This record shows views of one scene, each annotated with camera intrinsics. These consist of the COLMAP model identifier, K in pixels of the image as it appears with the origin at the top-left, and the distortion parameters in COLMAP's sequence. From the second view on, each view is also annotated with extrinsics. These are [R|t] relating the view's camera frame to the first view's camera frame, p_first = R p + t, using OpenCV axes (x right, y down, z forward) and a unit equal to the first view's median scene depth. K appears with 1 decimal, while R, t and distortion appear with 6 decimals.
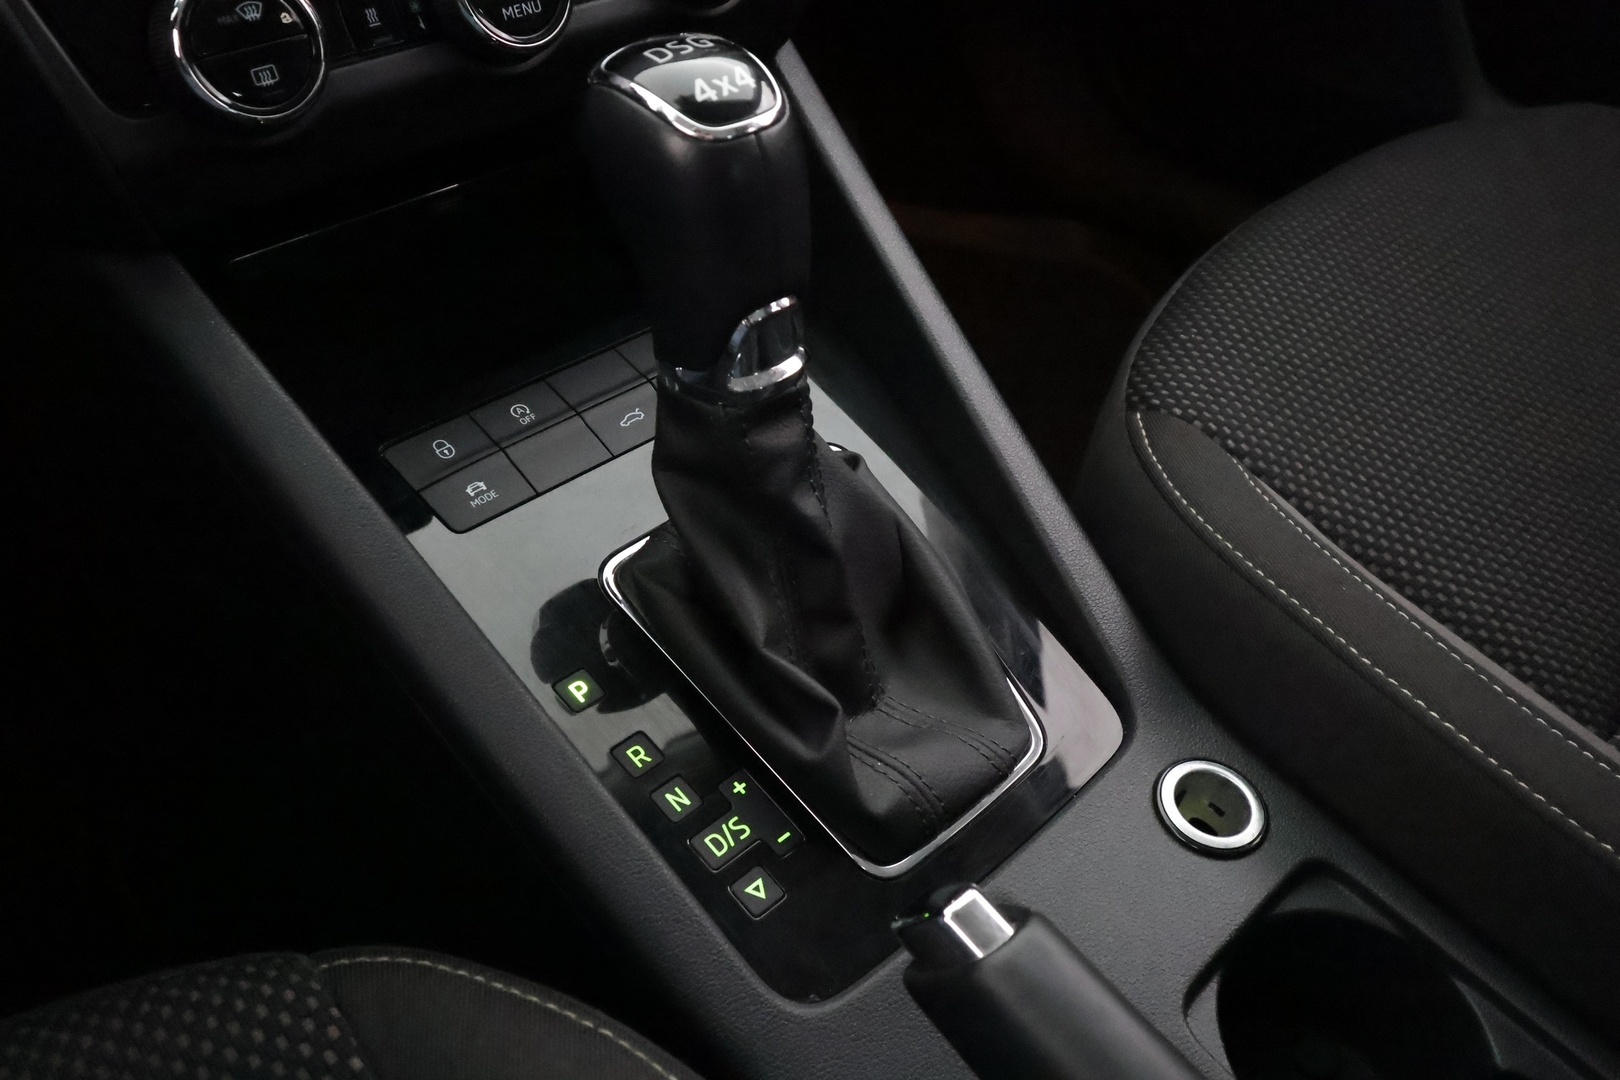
lens RADIAL K [[1256.2, 0, 805.5], [0, 1256.2, 535.1], [0, 0, 1]] dist [0.005357, -0.004019]
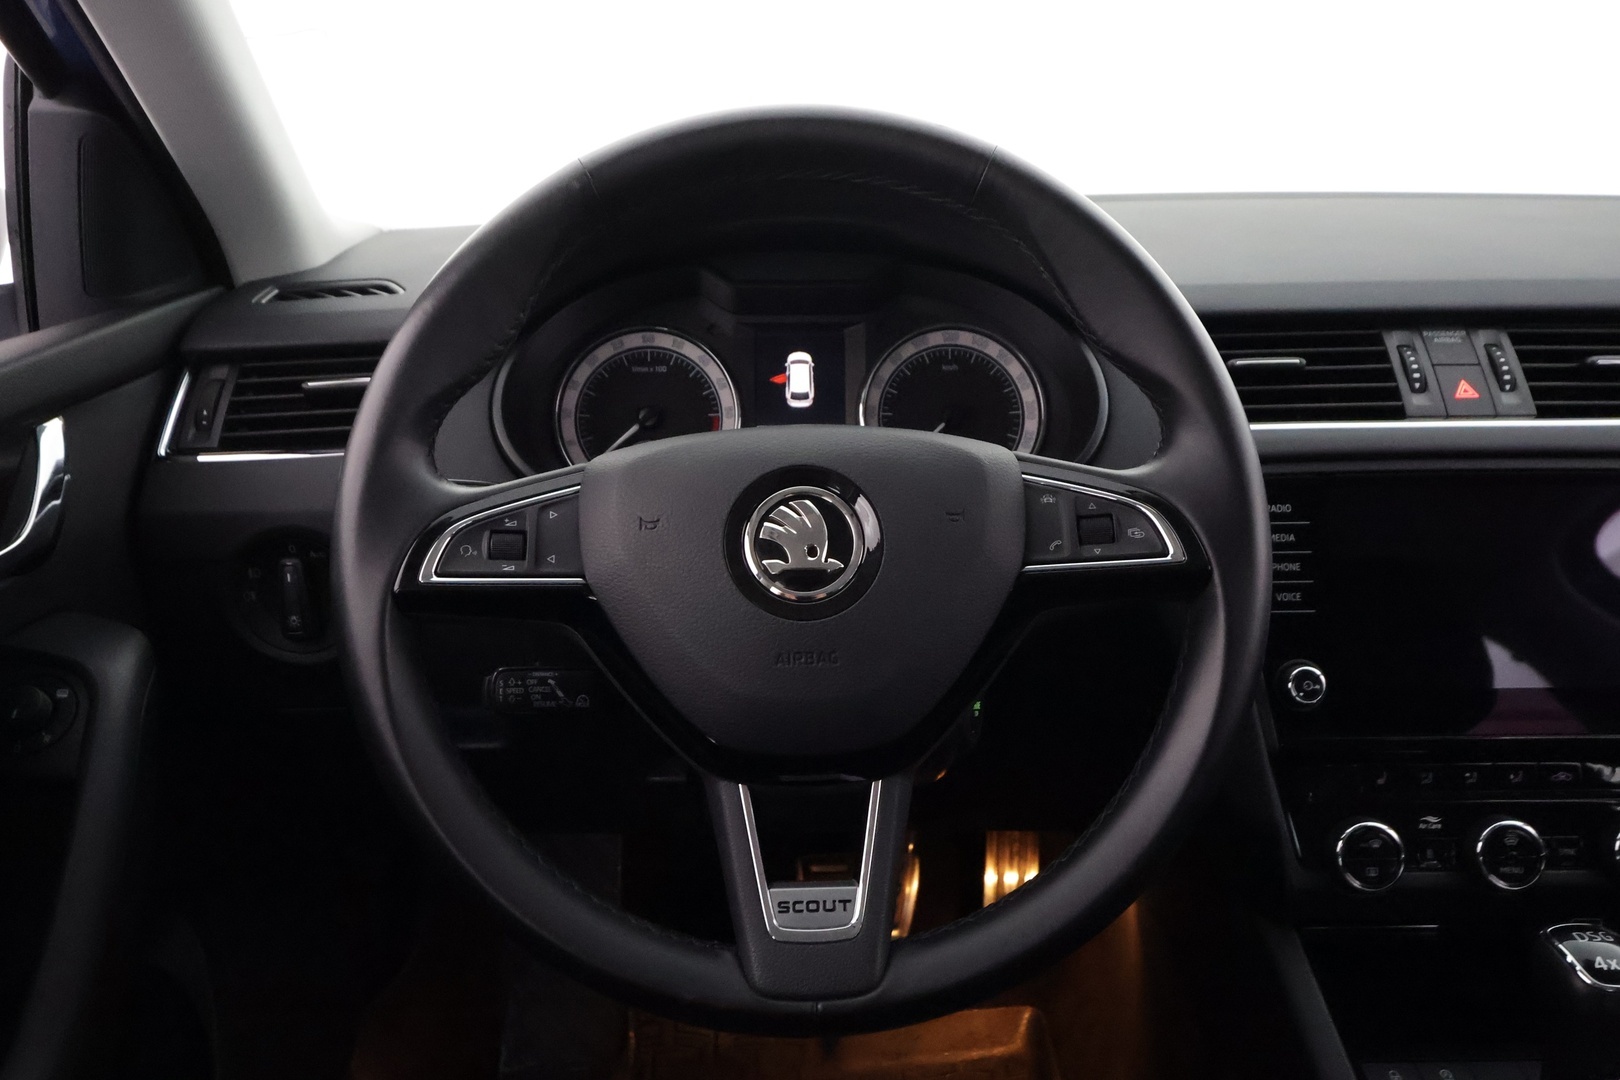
lens RADIAL K [[1256.2, 0, 818.9], [0, 1256.2, 540.8], [0, 0, 1]] dist [0.005357, -0.004019]
pose [[0.746841, 0.160576, -0.645325, 0.150830], [-0.422392, 0.864060, -0.273834, 0.126810], [0.513628, 0.477090, 0.713142, -1.206439]]
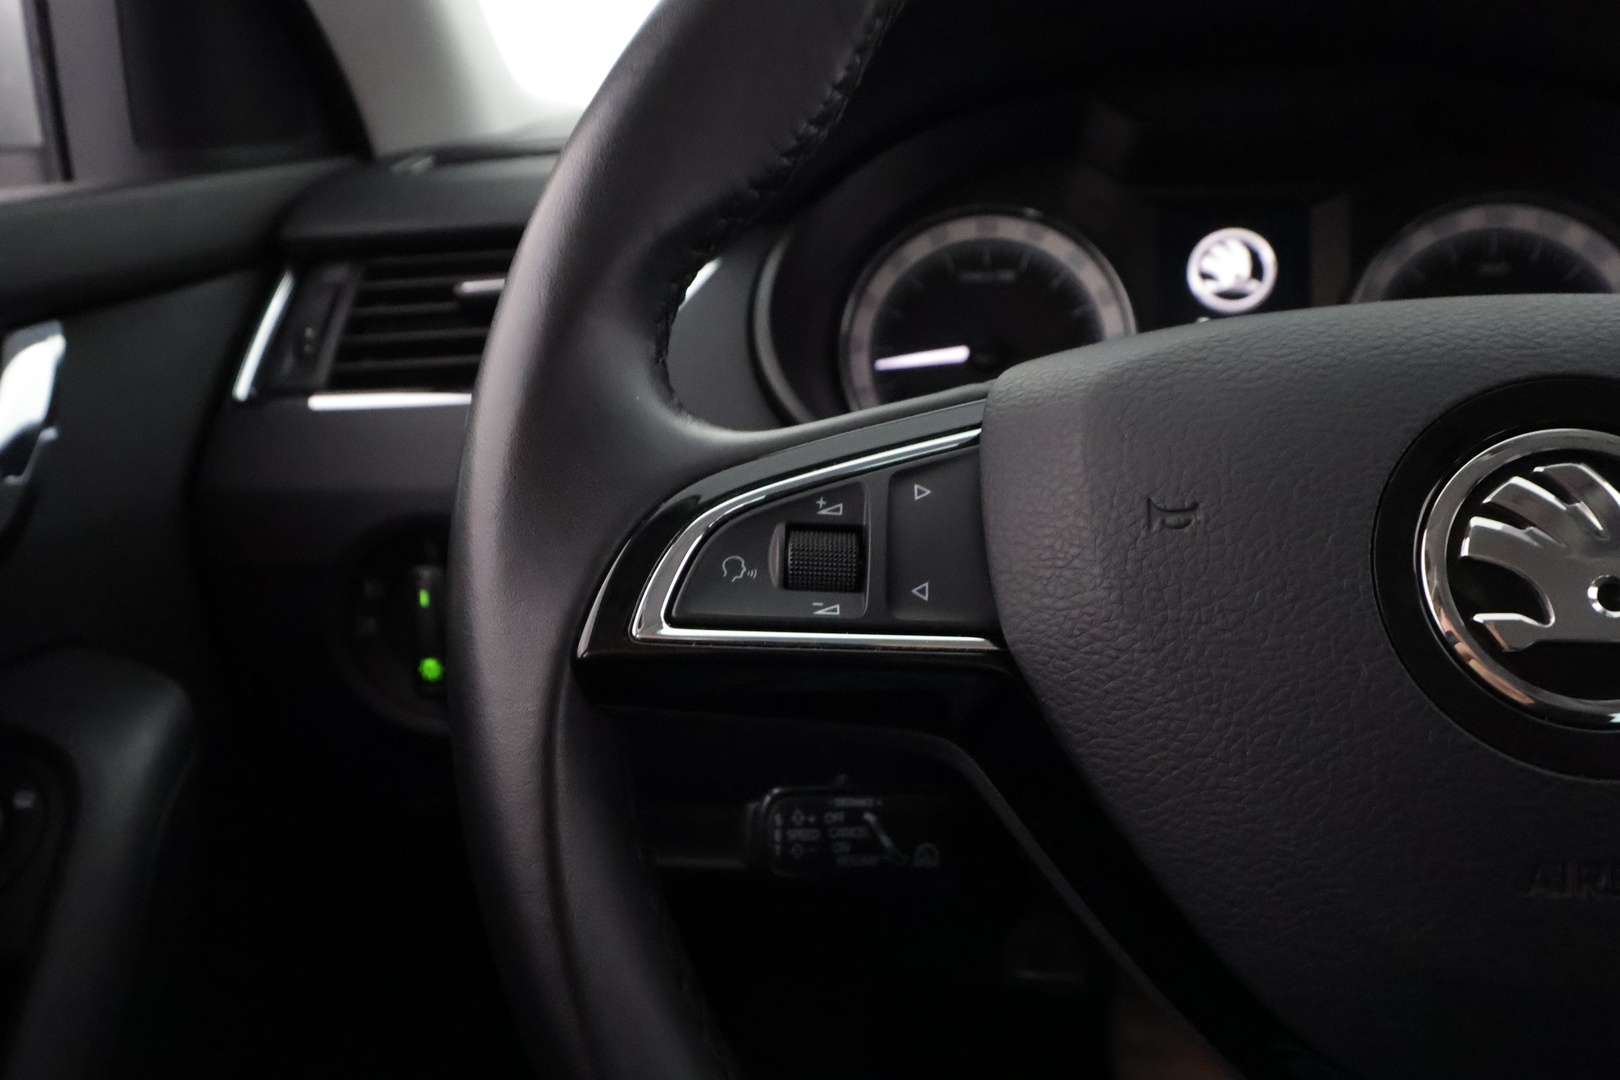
lens RADIAL K [[1256.2, 0, 816.4], [0, 1256.2, 544.8], [0, 0, 1]] dist [0.005357, -0.004019]
pose [[0.631527, 0.175355, -0.755264, -0.607692], [-0.478217, 0.854838, -0.201396, 0.005553], [0.610313, 0.488367, 0.623711, -0.738679]]
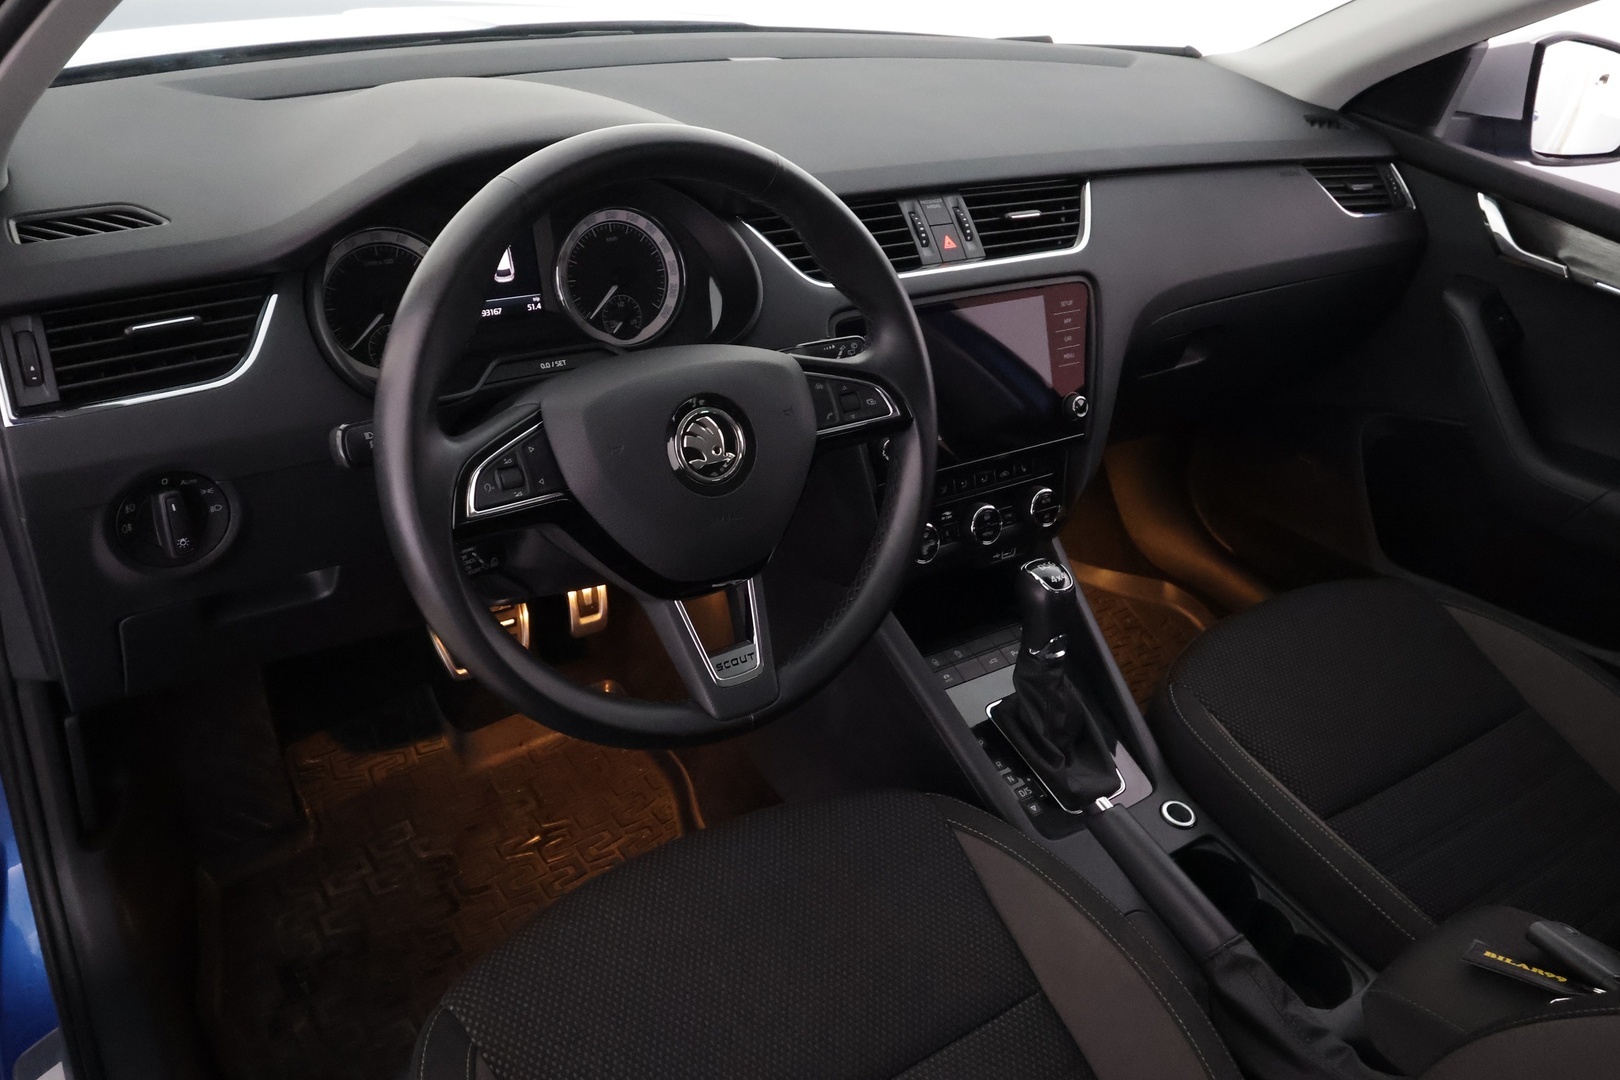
lens RADIAL K [[1256.2, 0, 809.1], [0, 1256.2, 538.7], [0, 0, 1]] dist [0.005357, -0.004019]
pose [[0.987284, 0.132324, -0.088098, -0.413075], [-0.147225, 0.970145, -0.192728, 0.310941], [0.059965, 0.203248, 0.977289, -2.344188]]
